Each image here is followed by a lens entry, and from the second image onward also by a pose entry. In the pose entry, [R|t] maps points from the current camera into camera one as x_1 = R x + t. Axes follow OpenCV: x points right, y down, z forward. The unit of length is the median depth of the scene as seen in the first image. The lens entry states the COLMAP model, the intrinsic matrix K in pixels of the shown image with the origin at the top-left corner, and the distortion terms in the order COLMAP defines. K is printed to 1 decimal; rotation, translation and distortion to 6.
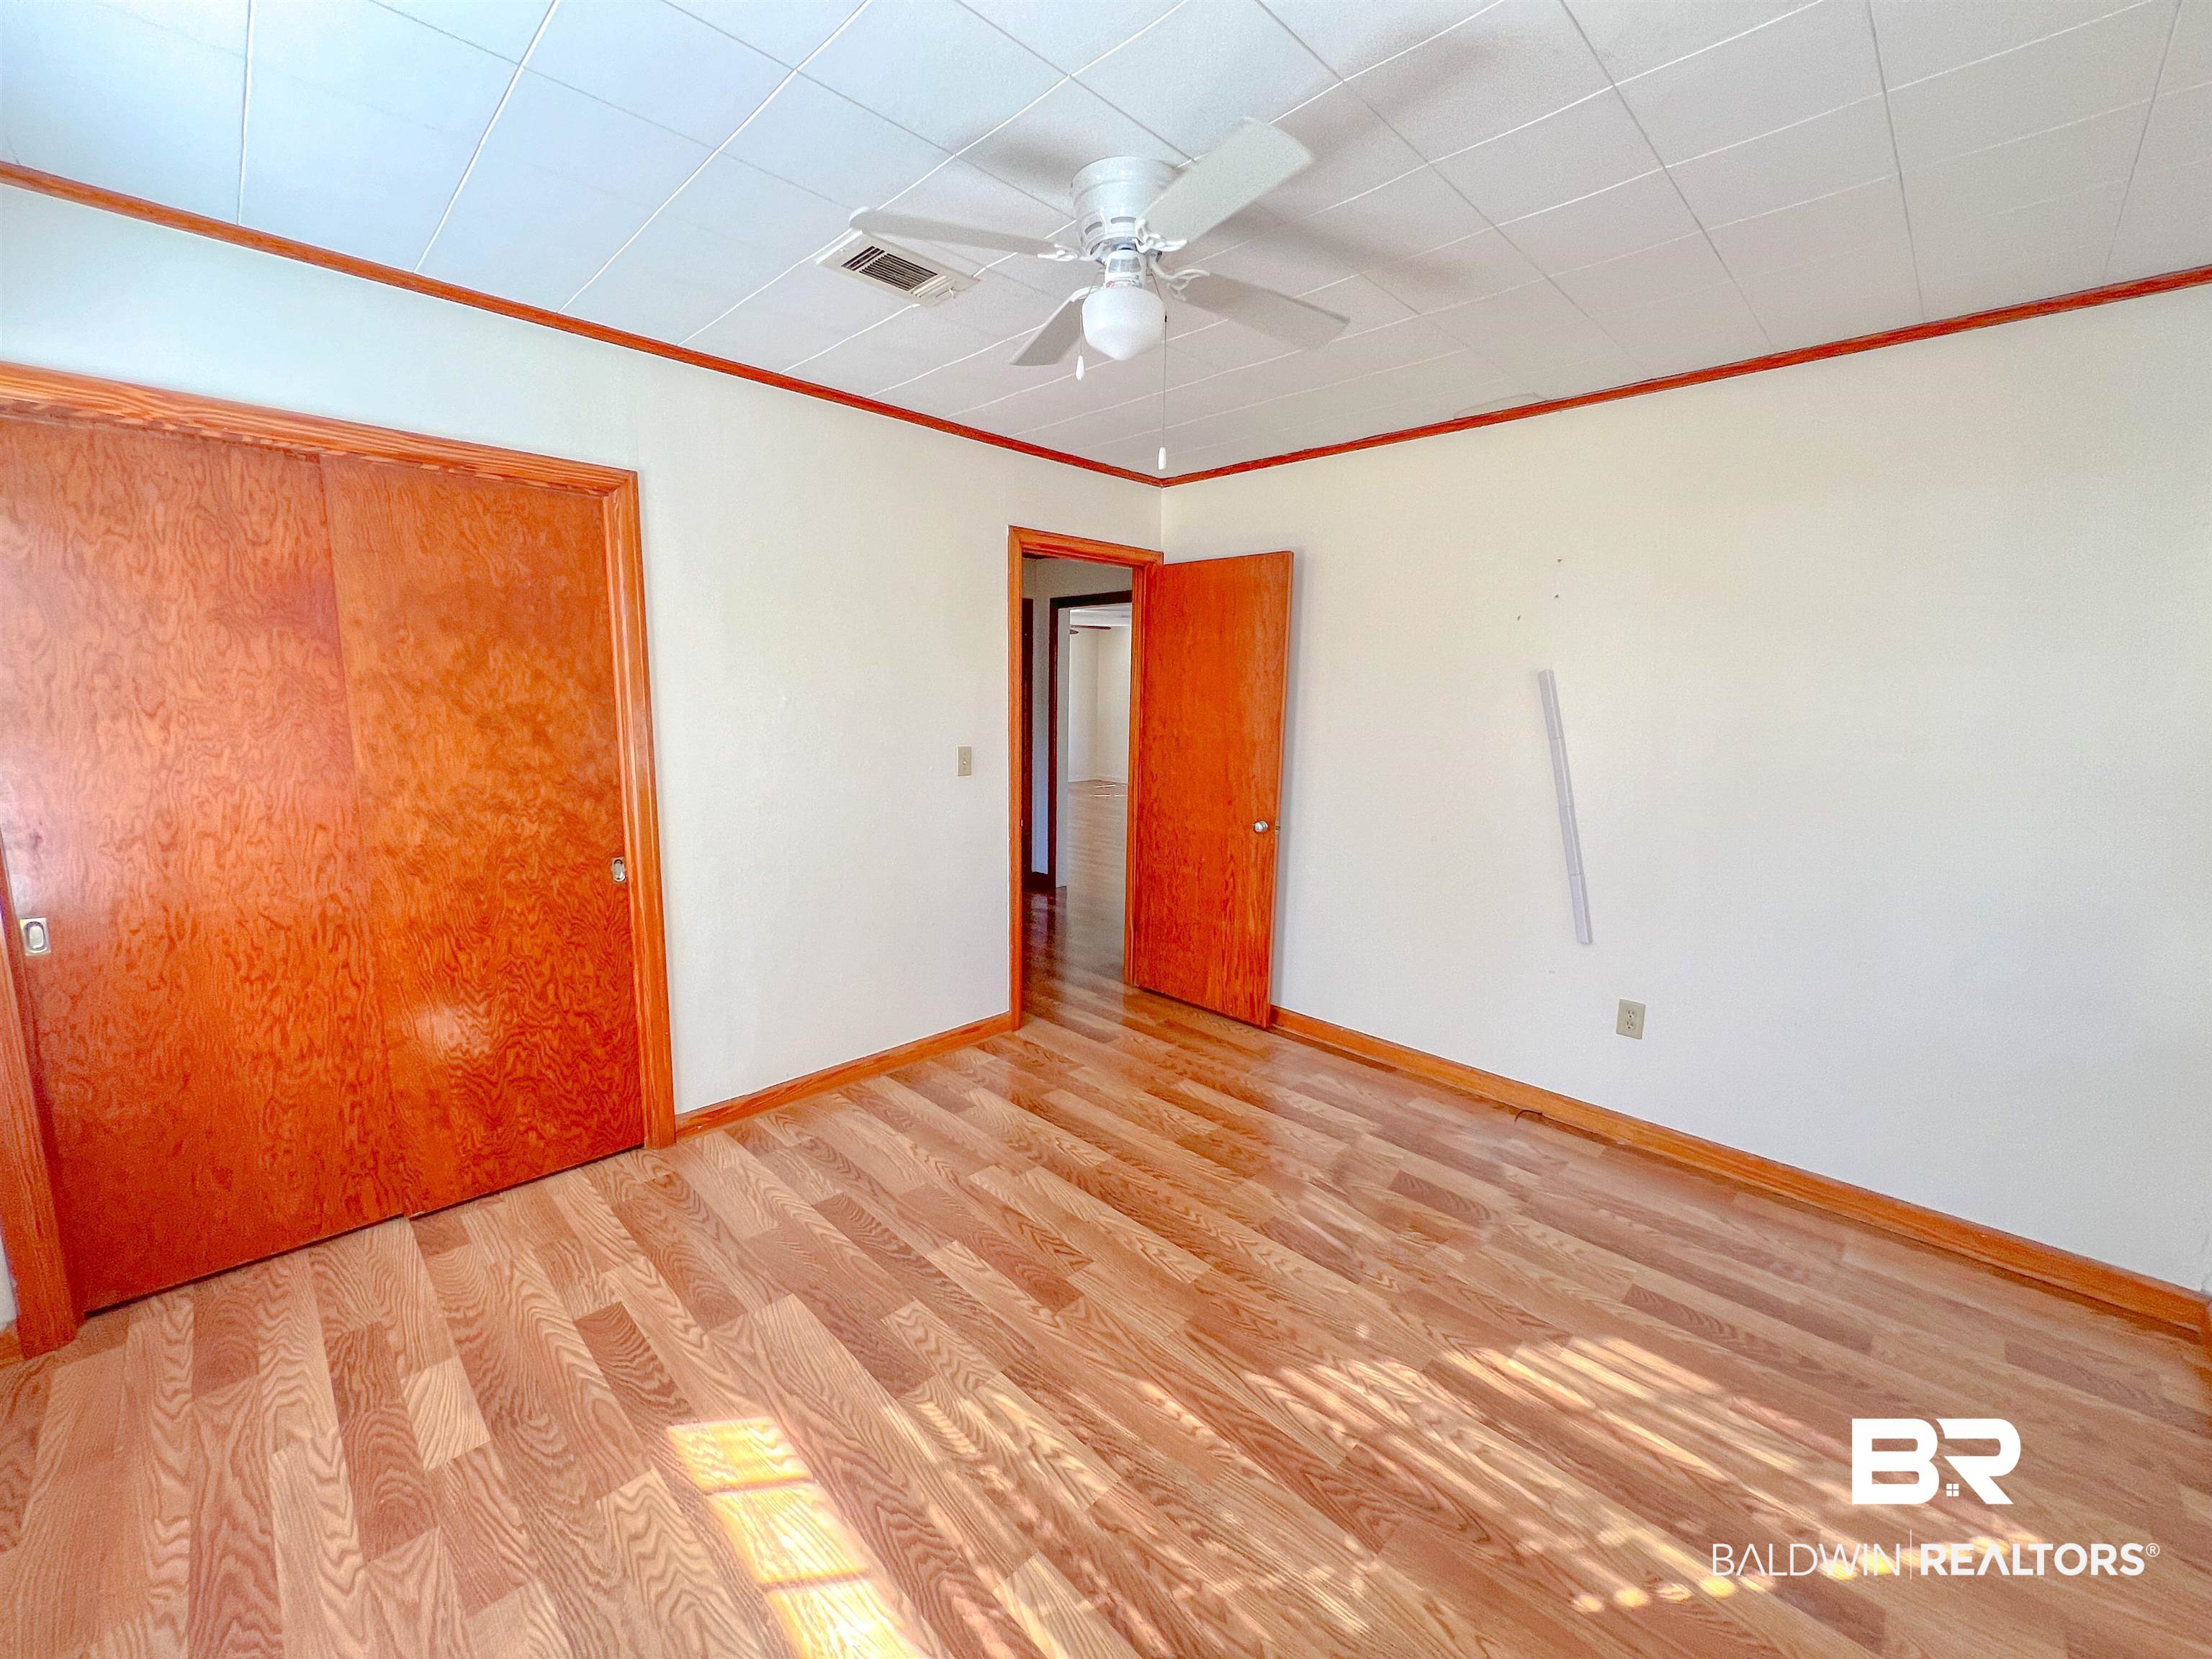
lens RADIAL K [[878.6, 0, 1107.8], [0, 878.6, 829.5], [0, 0, 1]] dist [-0.000724, -0.000138]
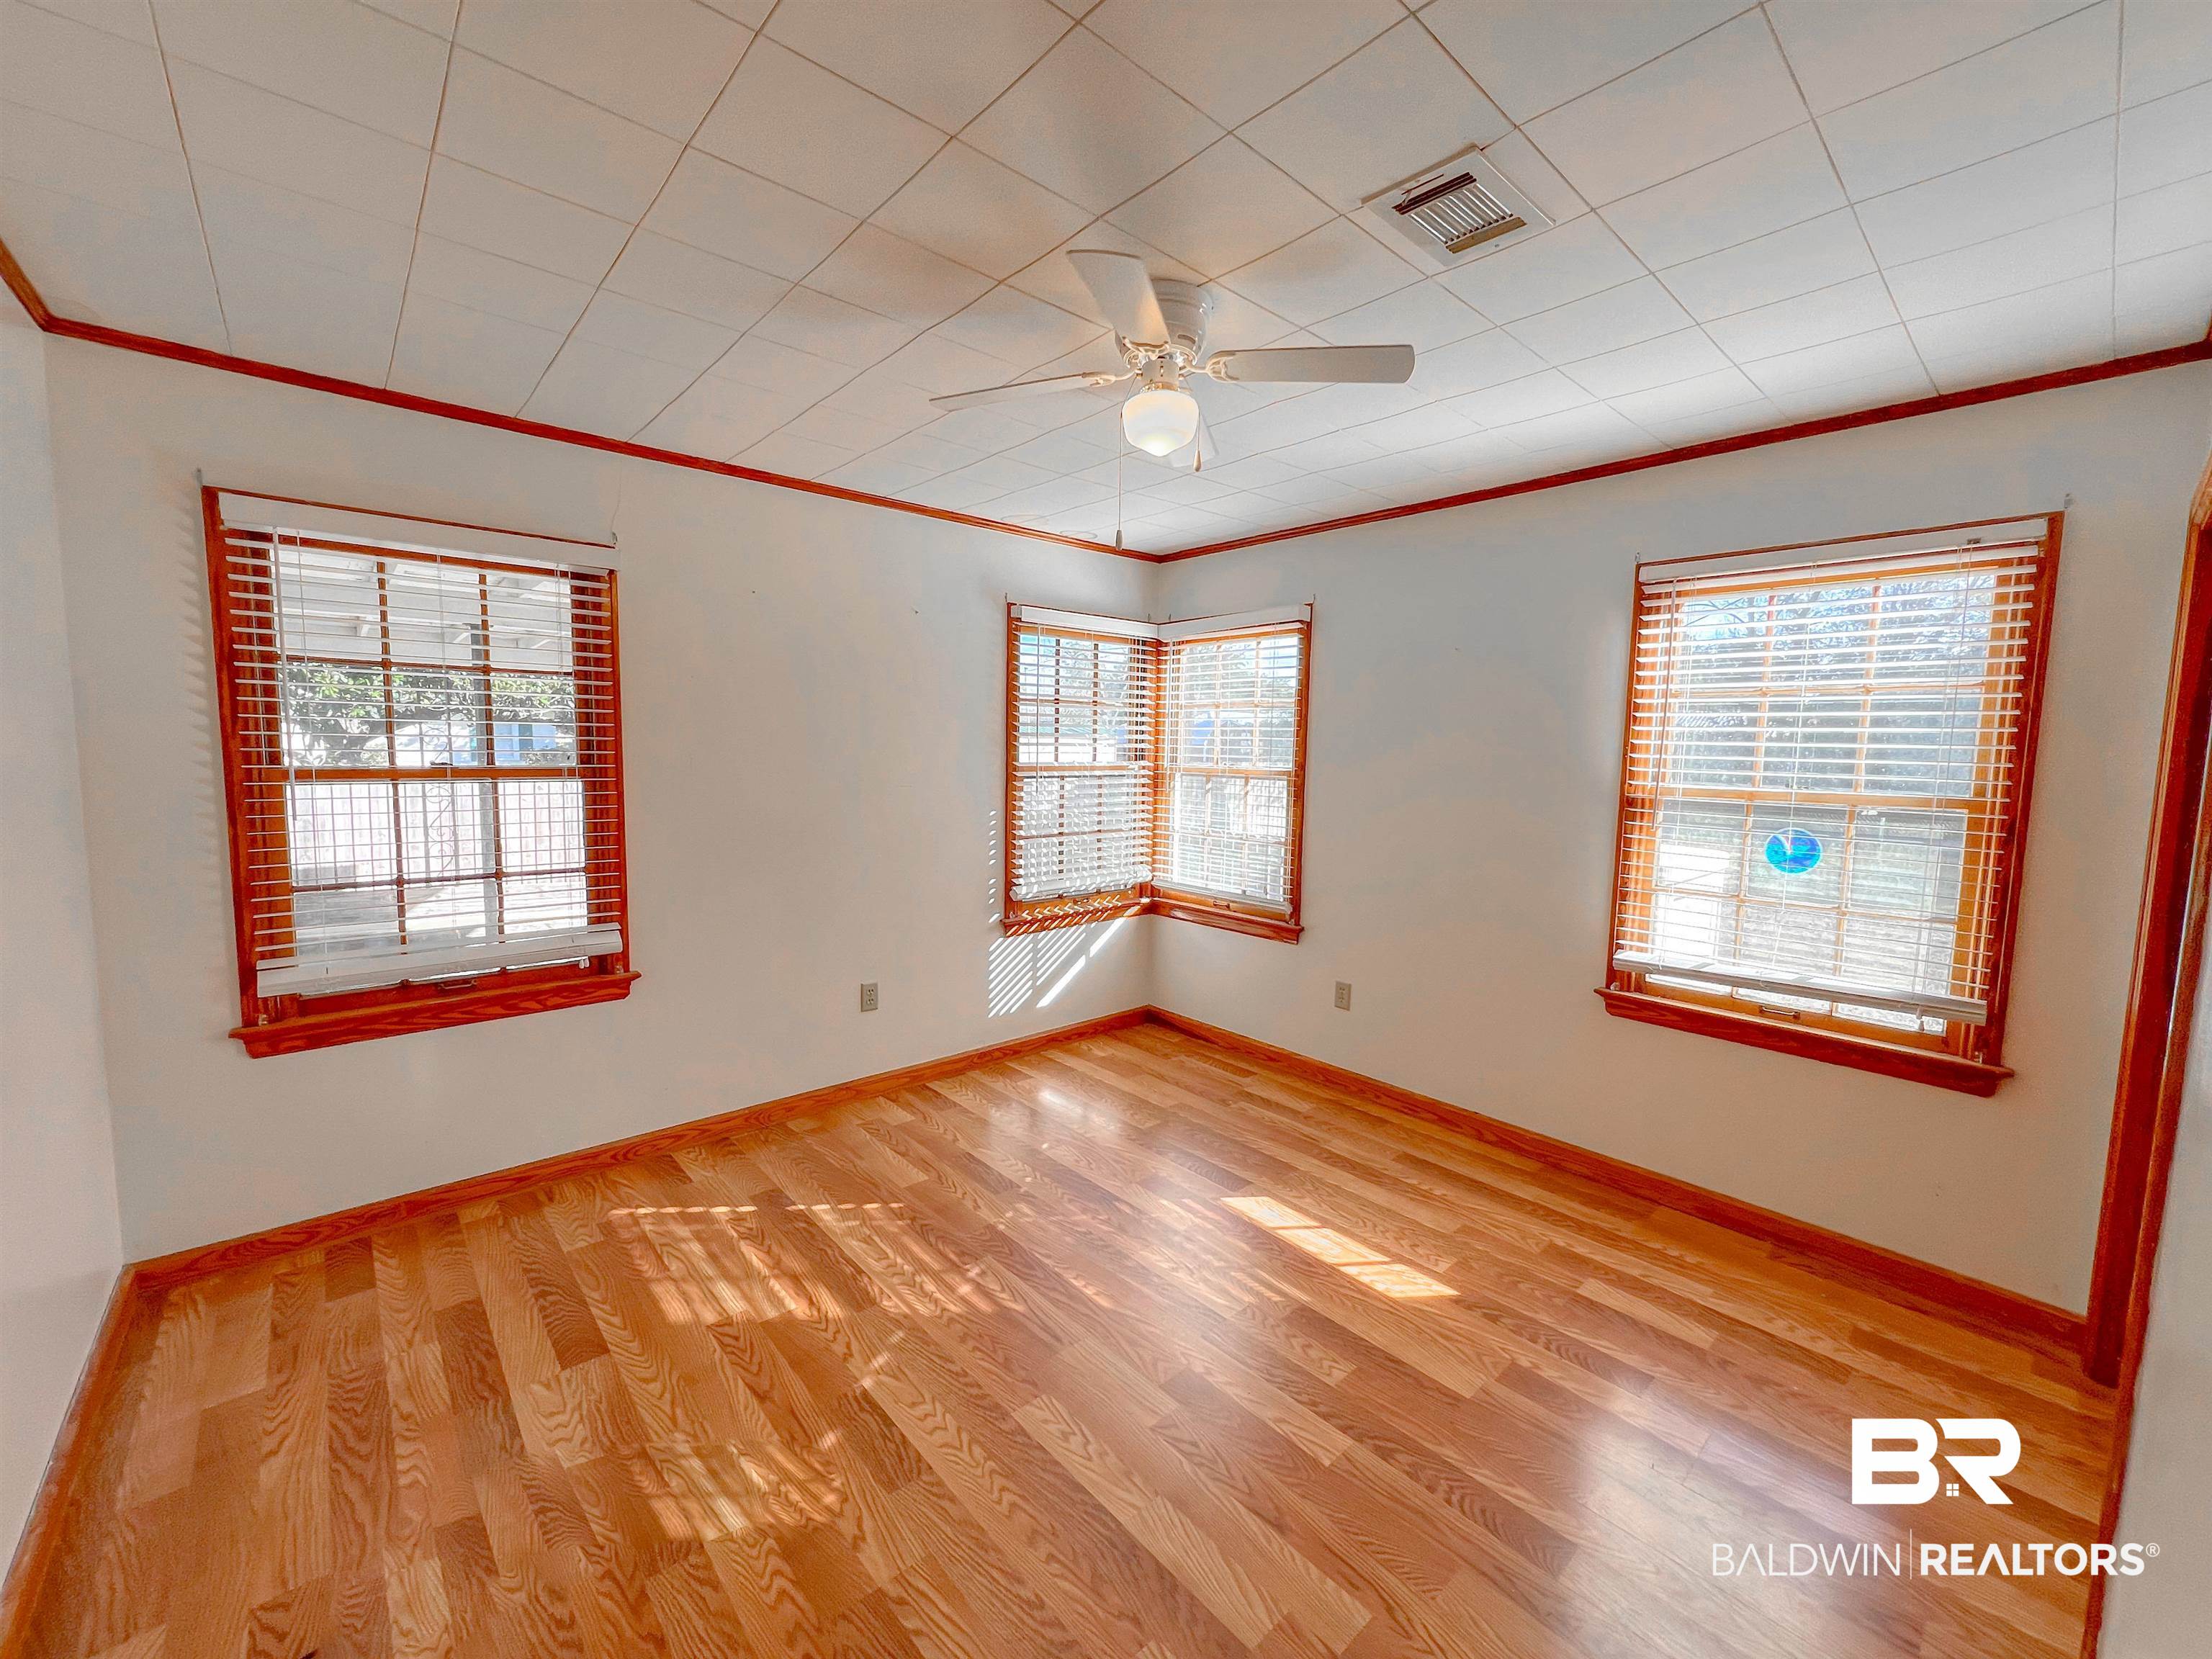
lens RADIAL K [[878.6, 0, 1091.3], [0, 878.6, 826.3], [0, 0, 1]] dist [-0.000724, -0.000138]
pose [[-0.995899, -0.042696, 0.079765, -0.003791], [-0.021831, 0.968995, 0.246114, -0.334760], [-0.087800, 0.243363, -0.965953, 2.073442]]
